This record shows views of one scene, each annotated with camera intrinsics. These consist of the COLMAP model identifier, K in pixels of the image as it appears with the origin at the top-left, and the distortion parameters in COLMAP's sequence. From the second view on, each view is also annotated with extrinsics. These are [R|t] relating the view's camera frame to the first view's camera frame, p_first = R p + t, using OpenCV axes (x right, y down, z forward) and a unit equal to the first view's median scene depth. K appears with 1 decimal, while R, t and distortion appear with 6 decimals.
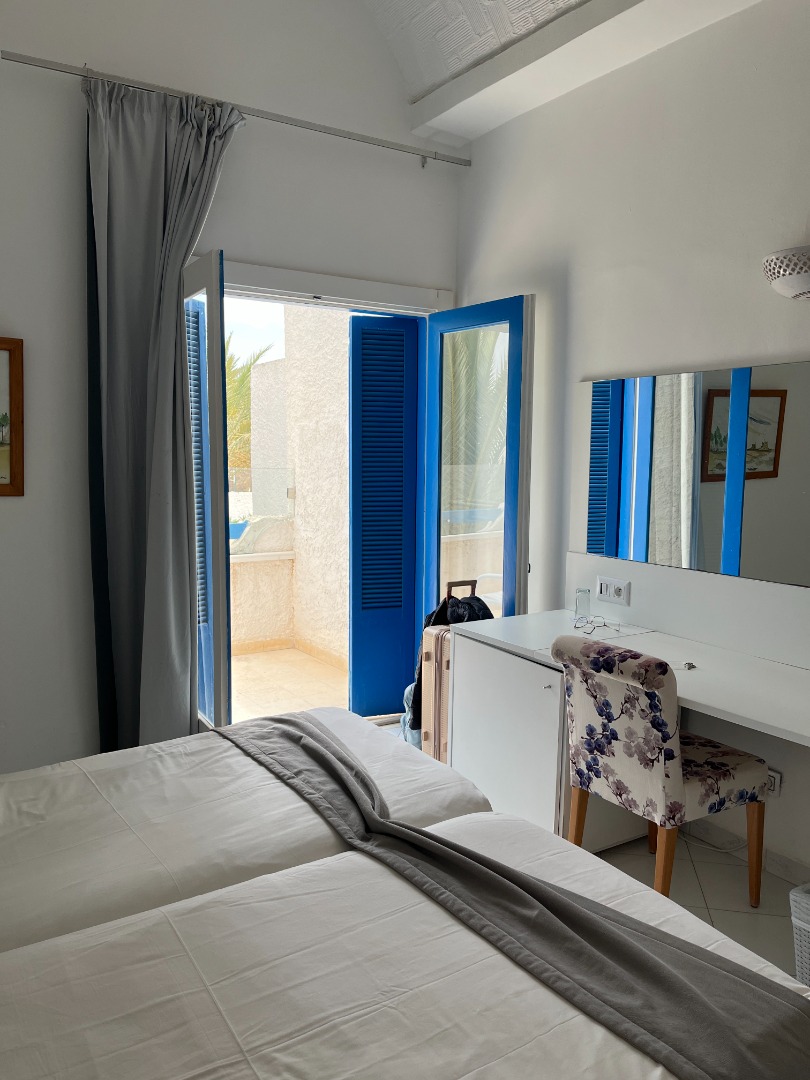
lens RADIAL K [[821.6, 0, 408.5], [0, 821.6, 544.5], [0, 0, 1]] dist [0.083677, -0.121633]
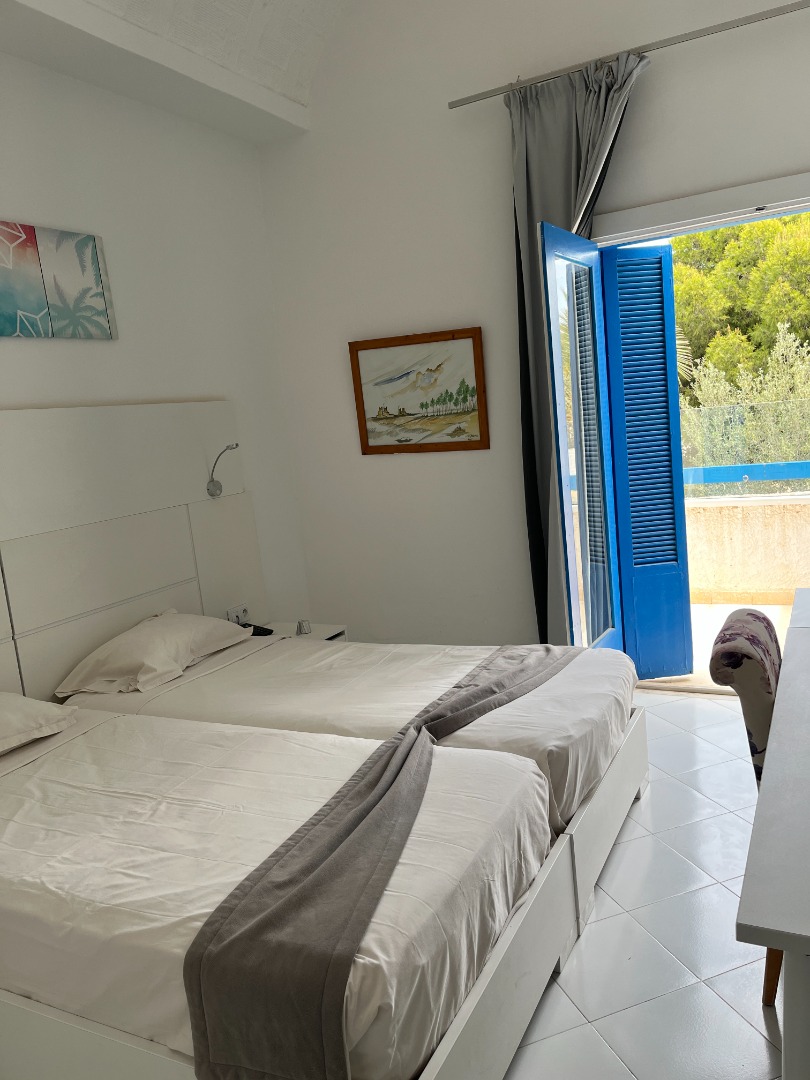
lens RADIAL K [[821.6, 0, 408.5], [0, 821.6, 544.5], [0, 0, 1]] dist [0.083677, -0.121633]
pose [[0.499305, 0.070615, -0.863544, 0.574630], [0.002079, 0.996573, 0.082695, -0.016031], [0.866424, -0.043085, 0.497447, 0.242344]]
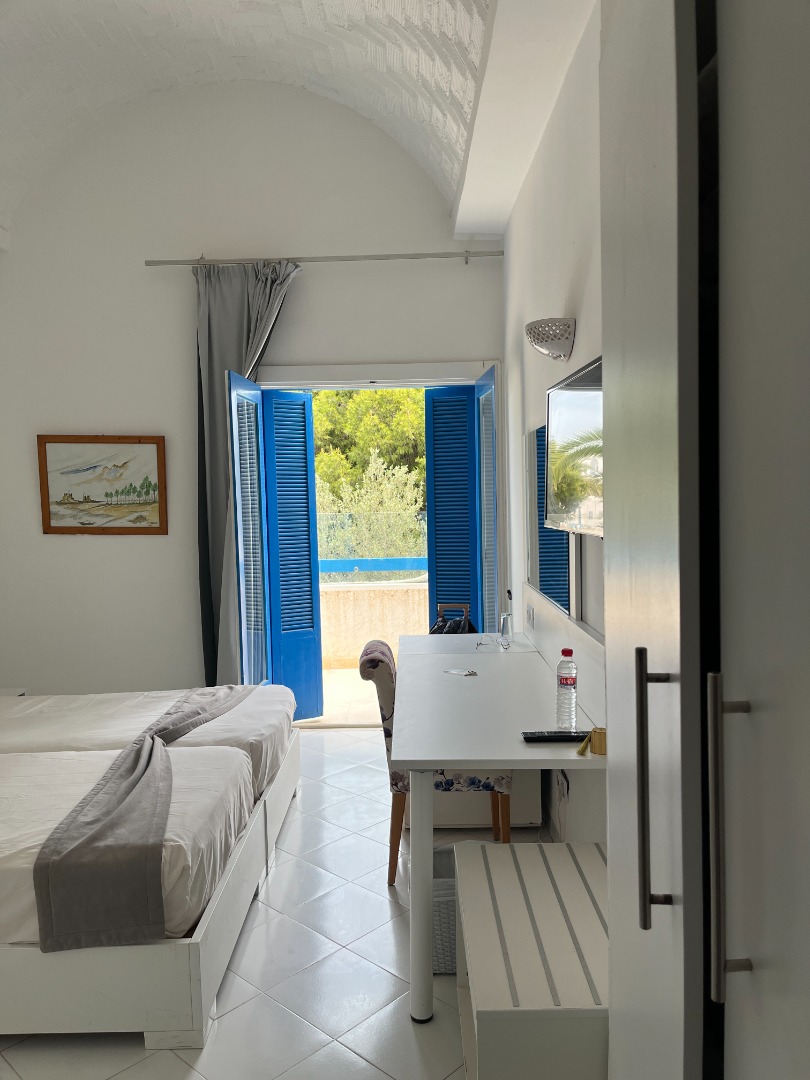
lens RADIAL K [[821.6, 0, 408.5], [0, 821.6, 544.5], [0, 0, 1]] dist [0.083677, -0.121633]
pose [[0.837426, 0.002922, -0.546542, 0.742188], [-0.030271, 0.998699, -0.041043, 0.009546], [0.545711, 0.050915, 0.836425, -0.046829]]
